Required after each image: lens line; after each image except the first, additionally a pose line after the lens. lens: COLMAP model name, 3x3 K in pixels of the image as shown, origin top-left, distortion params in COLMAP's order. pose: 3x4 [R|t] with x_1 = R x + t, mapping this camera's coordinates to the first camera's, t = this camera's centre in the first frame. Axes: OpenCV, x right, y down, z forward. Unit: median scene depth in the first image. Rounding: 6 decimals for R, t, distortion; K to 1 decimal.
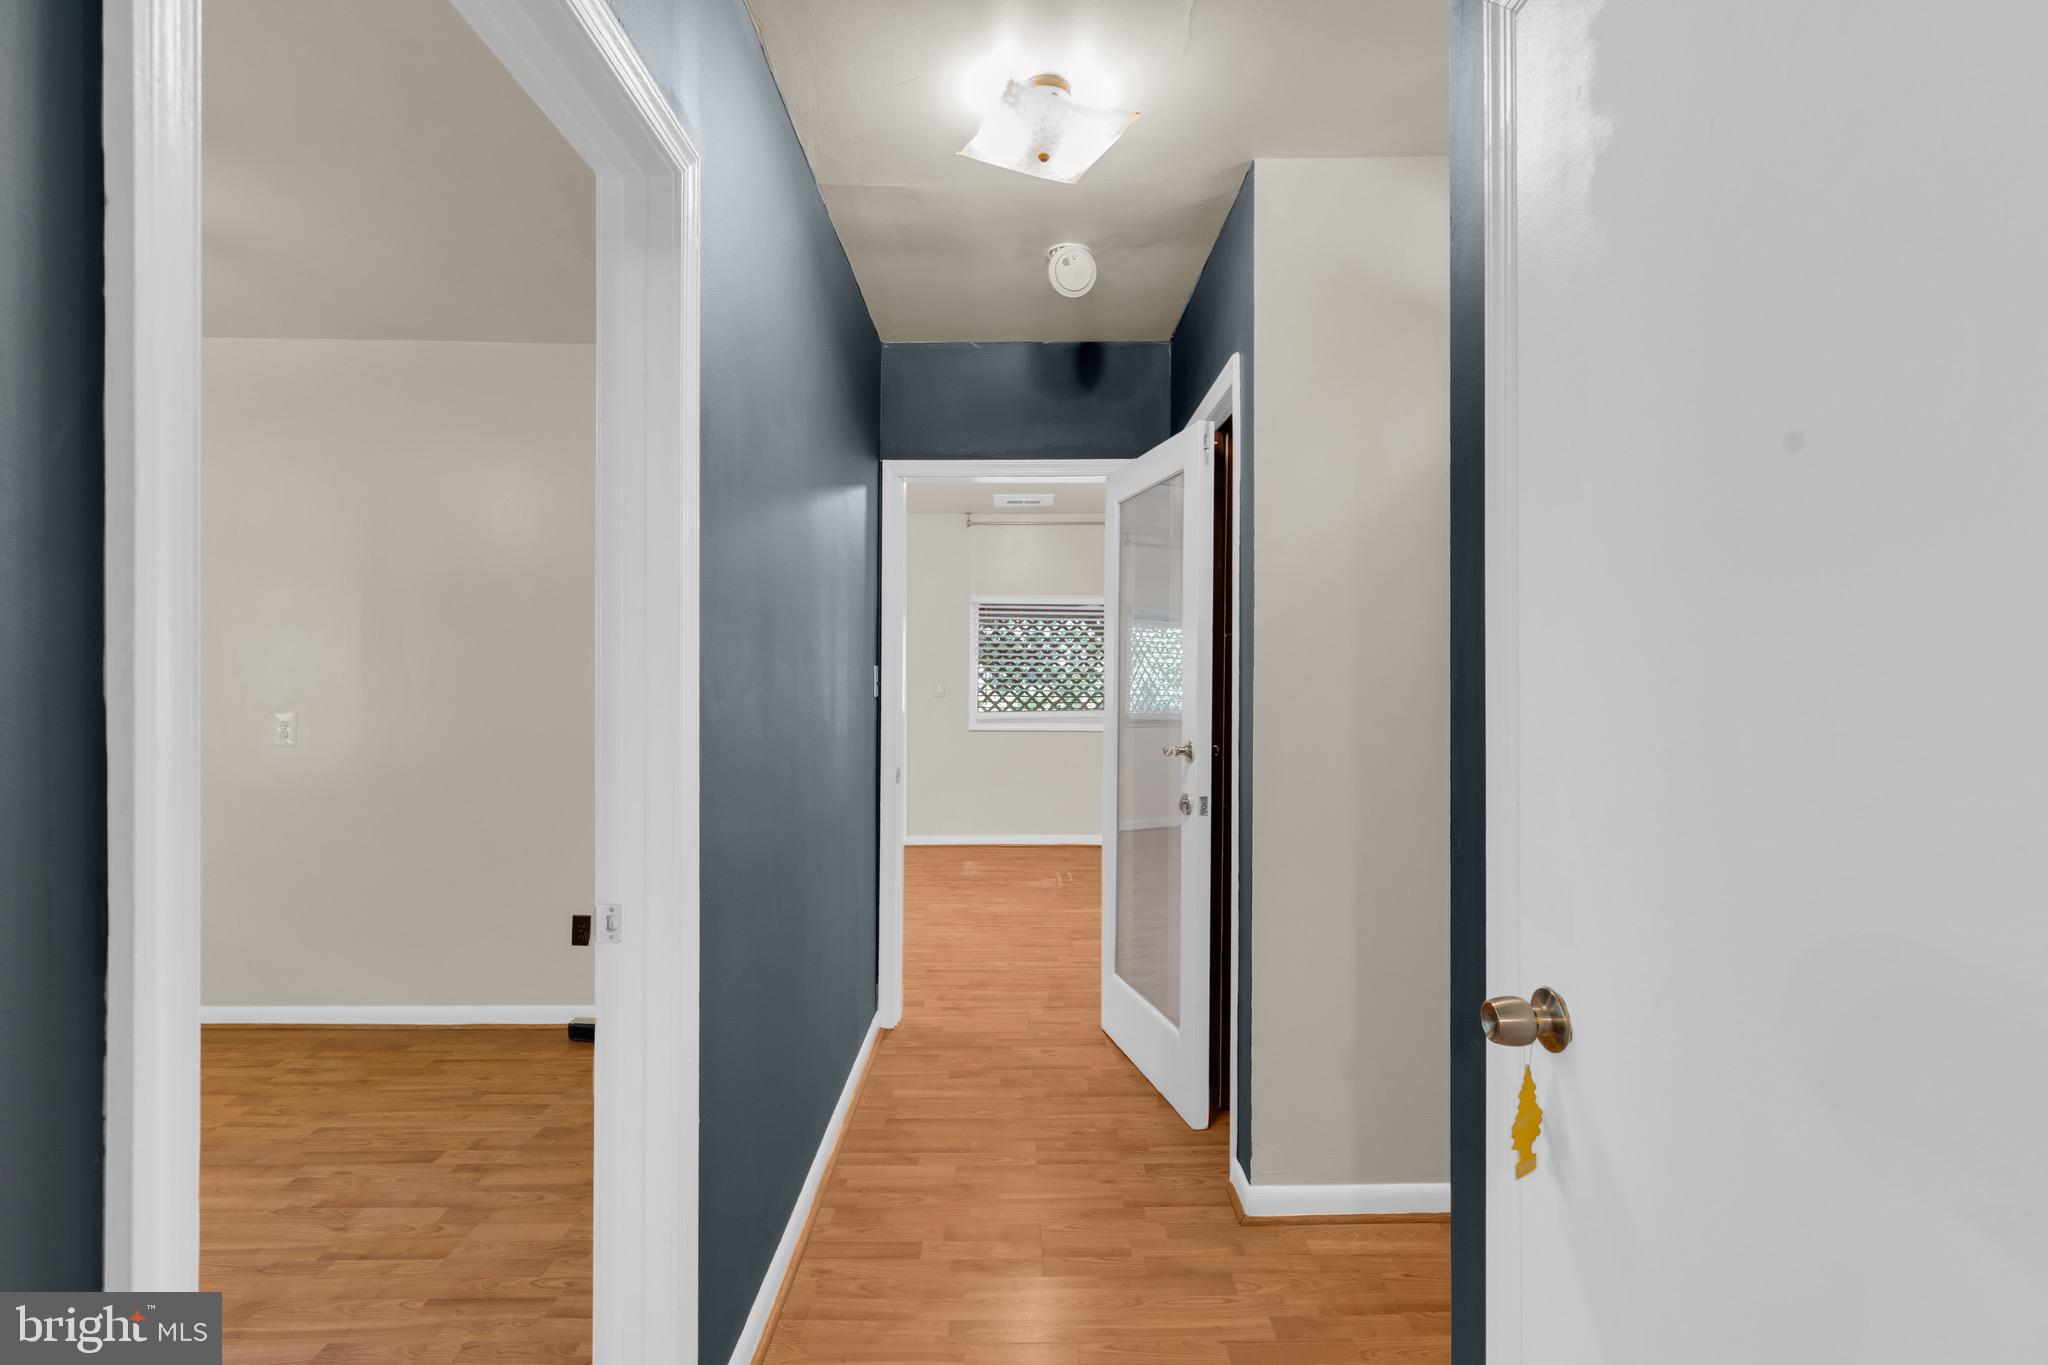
lens RADIAL K [[1057.0, 0, 1009.2], [0, 1057.0, 671.9], [0, 0, 1]] dist [0.004587, 0.000442]
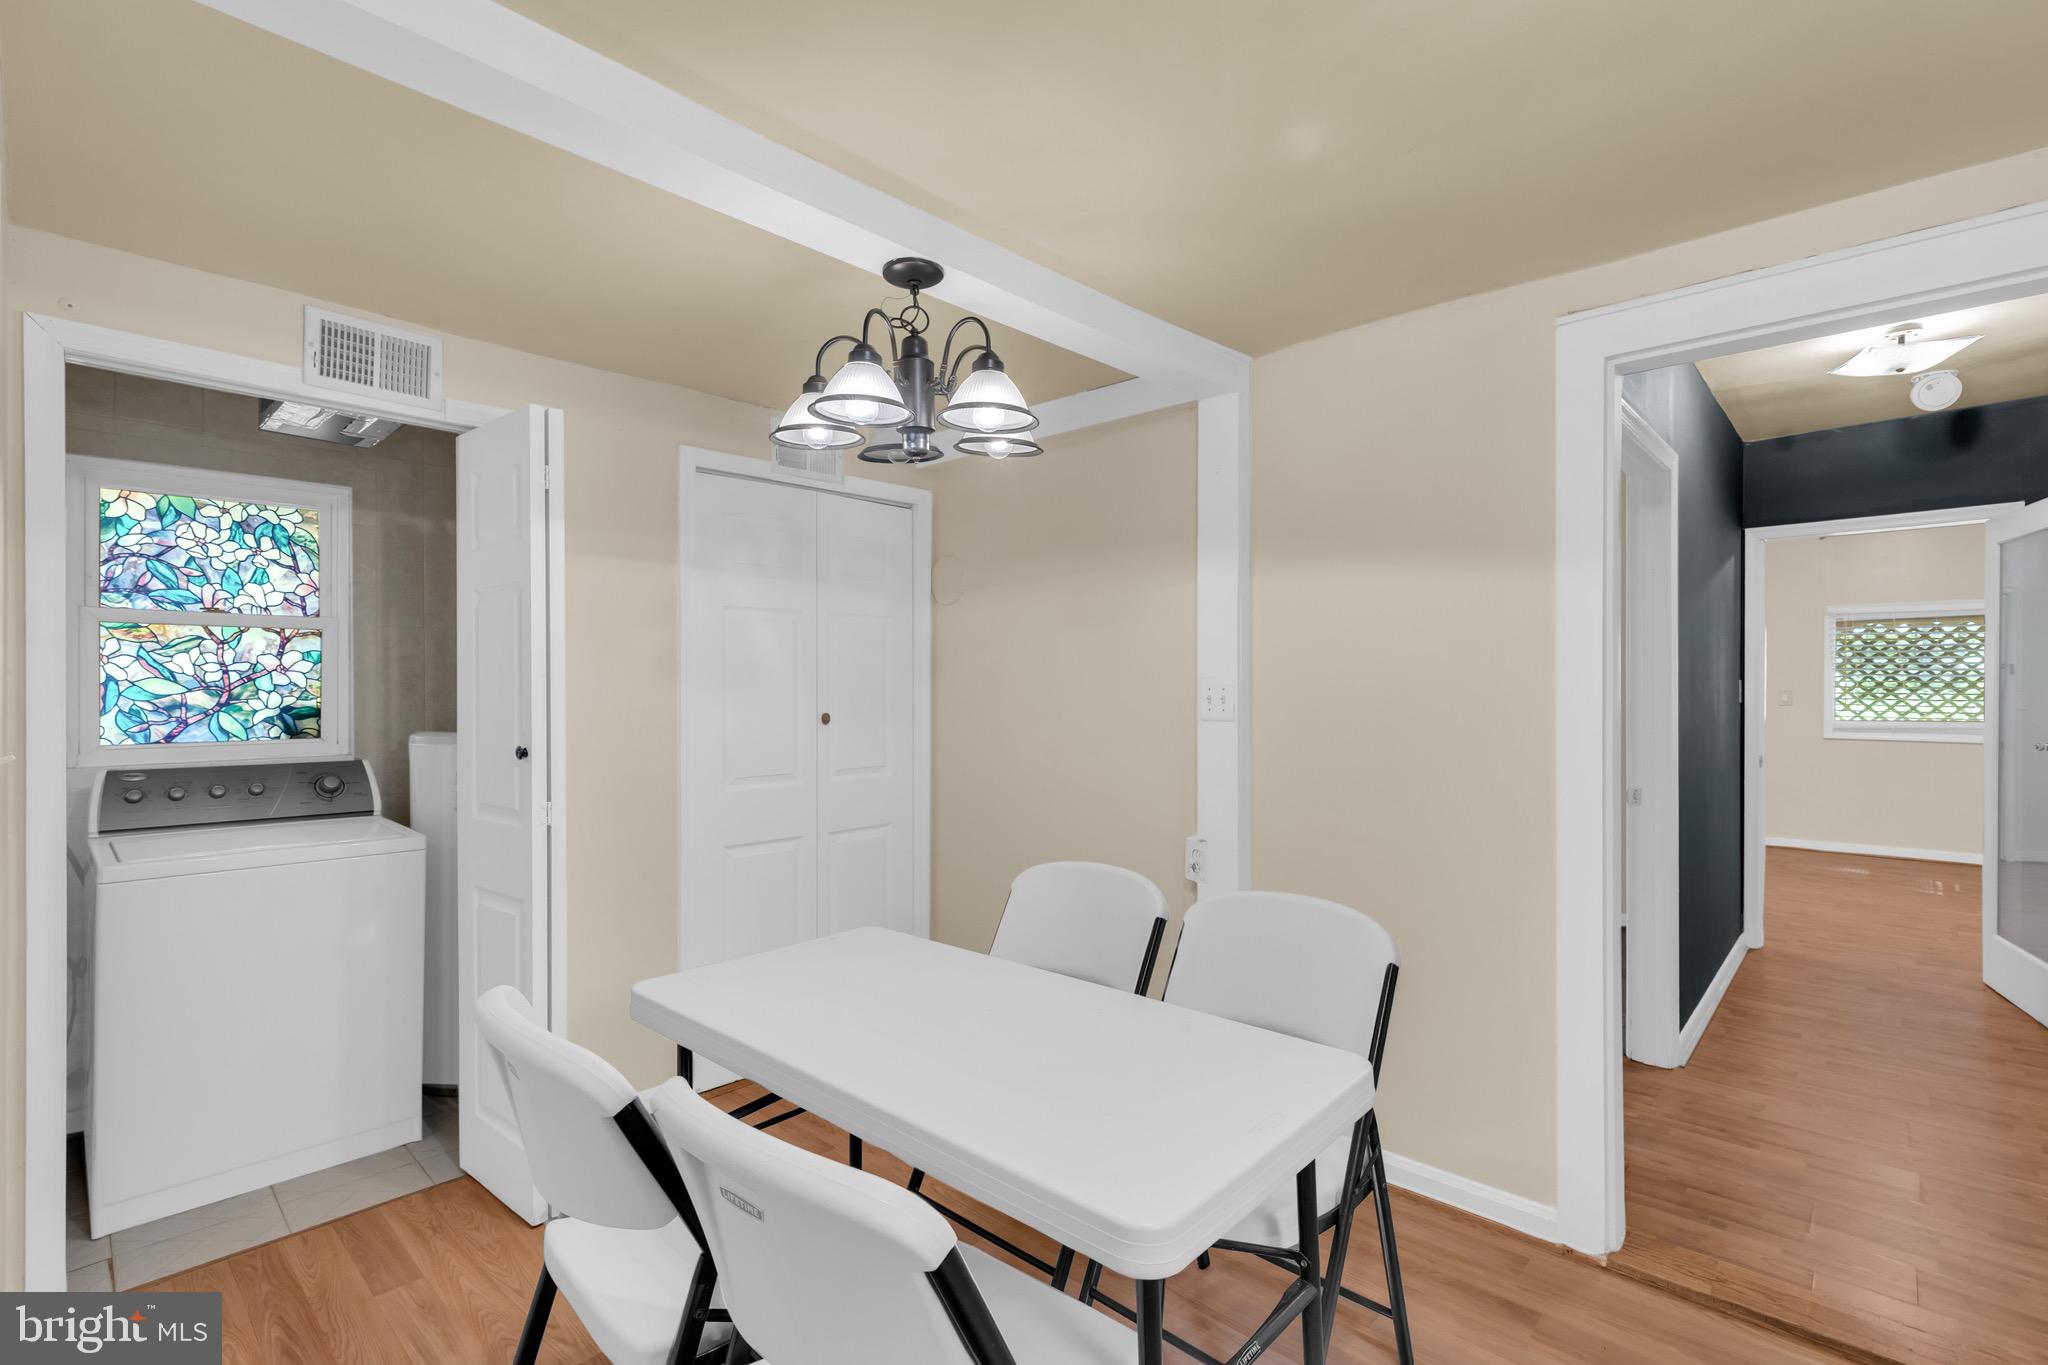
lens RADIAL K [[942.2, 0, 974.4], [0, 942.2, 681.7], [0, 0, 1]] dist [-0.000893, -0.000867]
pose [[0.720448, -0.004666, -0.693493, 0.004530], [0.005431, 0.999985, -0.001086, -0.006772], [0.693488, -0.002984, 0.720462, -0.523481]]
